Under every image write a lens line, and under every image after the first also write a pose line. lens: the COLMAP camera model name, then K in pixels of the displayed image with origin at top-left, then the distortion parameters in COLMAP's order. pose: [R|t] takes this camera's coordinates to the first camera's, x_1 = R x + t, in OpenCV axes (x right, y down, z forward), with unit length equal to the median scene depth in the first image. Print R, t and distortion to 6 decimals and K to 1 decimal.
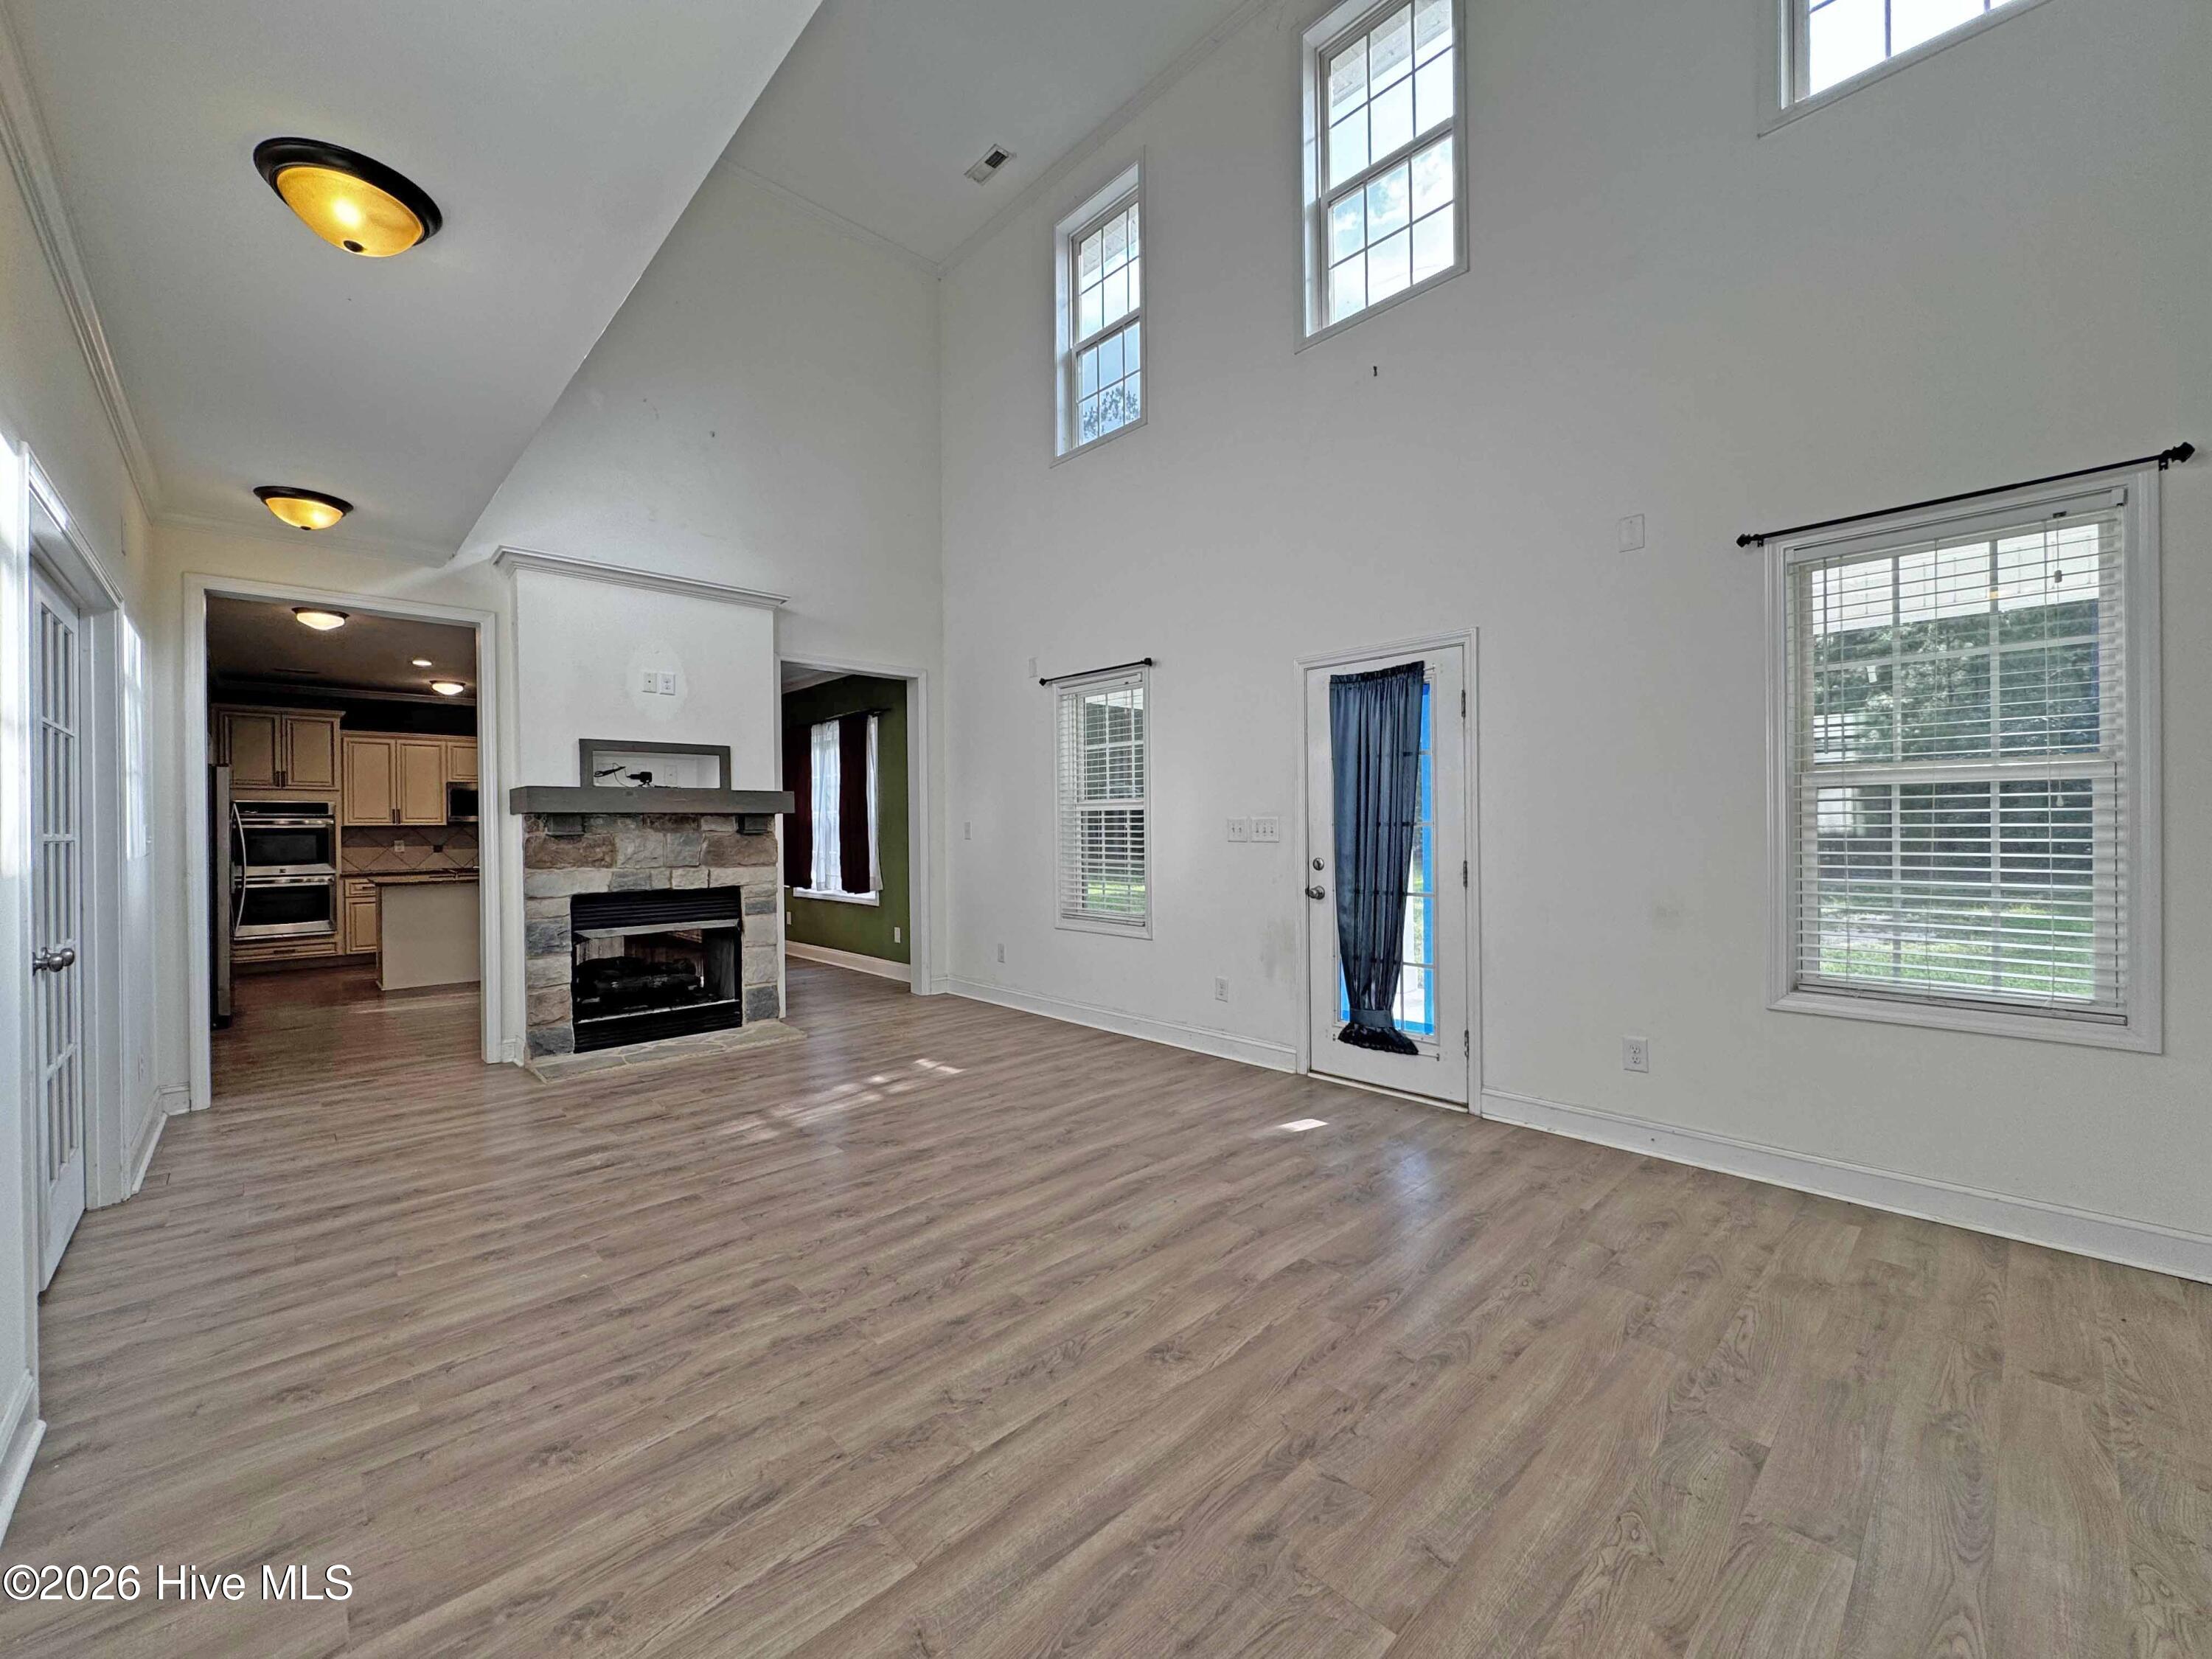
lens RADIAL K [[887.9, 0, 1102.1], [0, 887.9, 831.0], [0, 0, 1]] dist [-0.001572, -0.000036]
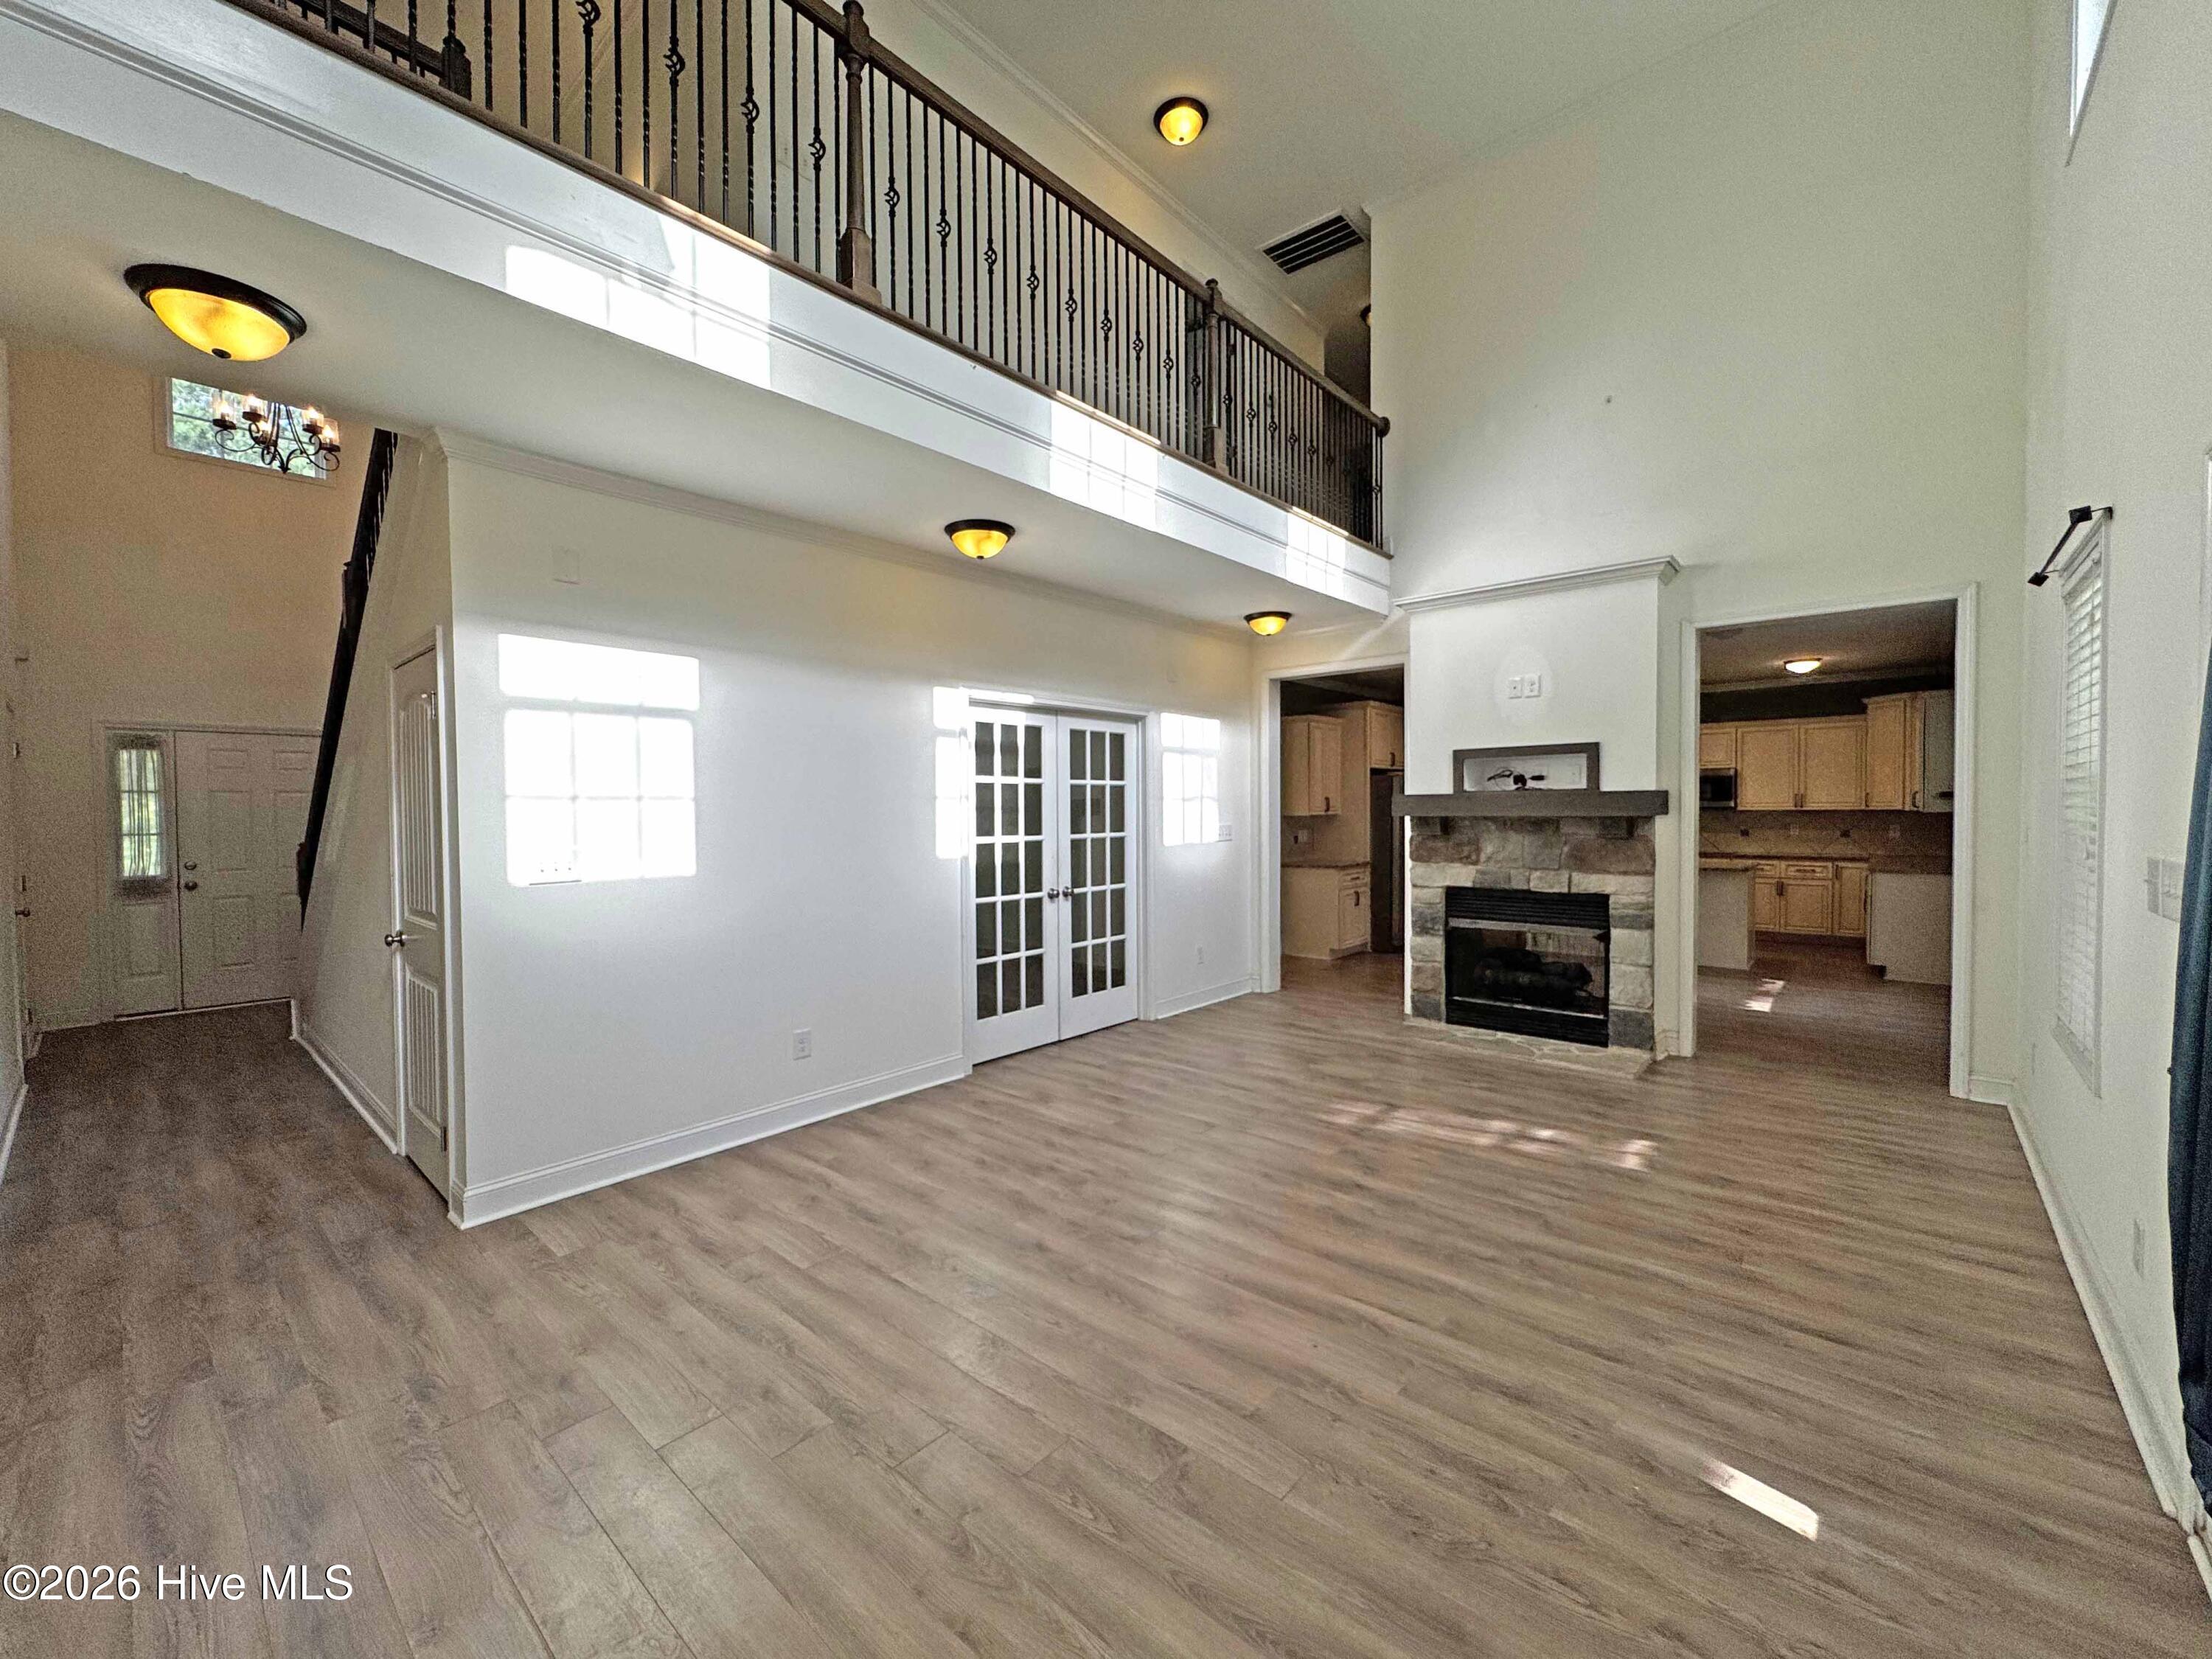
lens RADIAL K [[887.9, 0, 1102.1], [0, 887.9, 831.0], [0, 0, 1]] dist [-0.001572, -0.000036]
pose [[0.086149, 0.033508, -0.995719, 0.626728], [0.005828, 0.999400, 0.034137, -0.051884], [0.996265, -0.008744, 0.085902, 0.559219]]
